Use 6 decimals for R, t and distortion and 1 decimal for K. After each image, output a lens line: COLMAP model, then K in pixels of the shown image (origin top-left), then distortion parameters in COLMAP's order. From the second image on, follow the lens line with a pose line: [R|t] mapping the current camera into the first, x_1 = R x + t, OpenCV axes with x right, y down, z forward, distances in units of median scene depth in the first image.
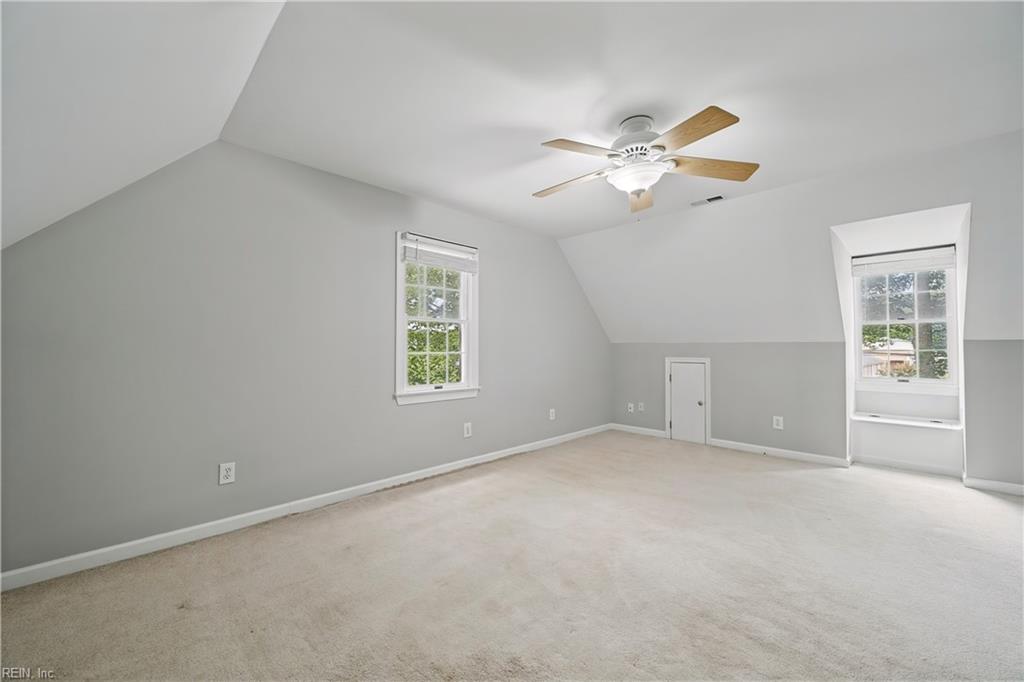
lens RADIAL K [[404.2, 0, 512.0], [0, 404.2, 341.0], [0, 0, 1]] dist [0.000219, 0.000037]
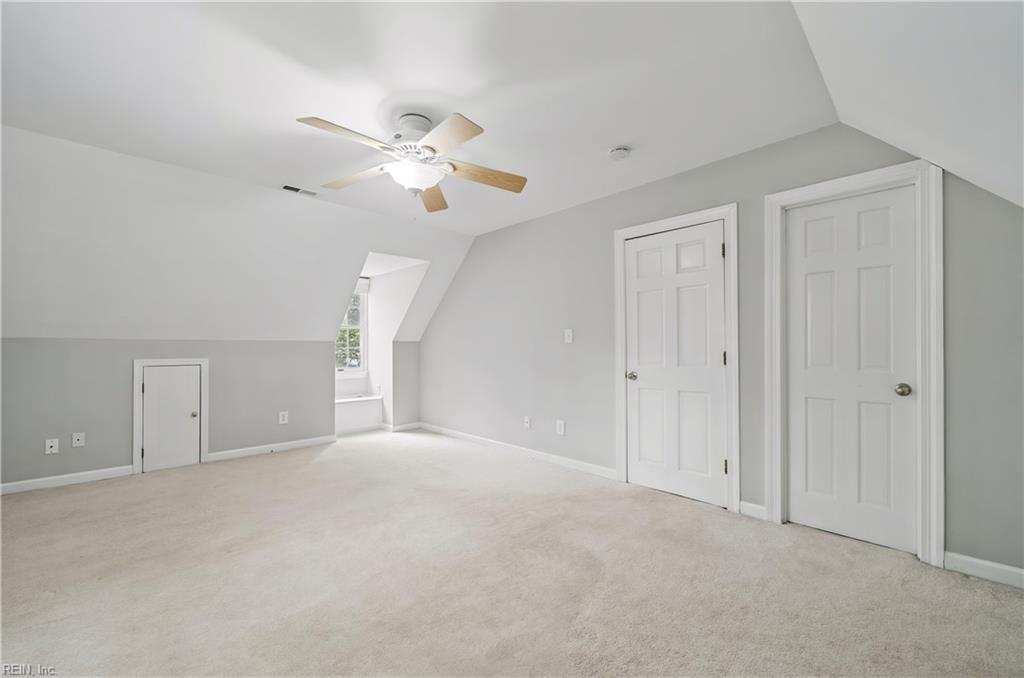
lens RADIAL K [[406.7, 0, 508.0], [0, 406.7, 343.7], [0, 0, 1]] dist [0.004443, -0.000170]
pose [[0.012169, 0.005557, 0.999911, -0.349634], [-0.018012, 0.999824, -0.005337, 0.005246], [-0.999764, -0.017945, 0.012267, 0.370813]]
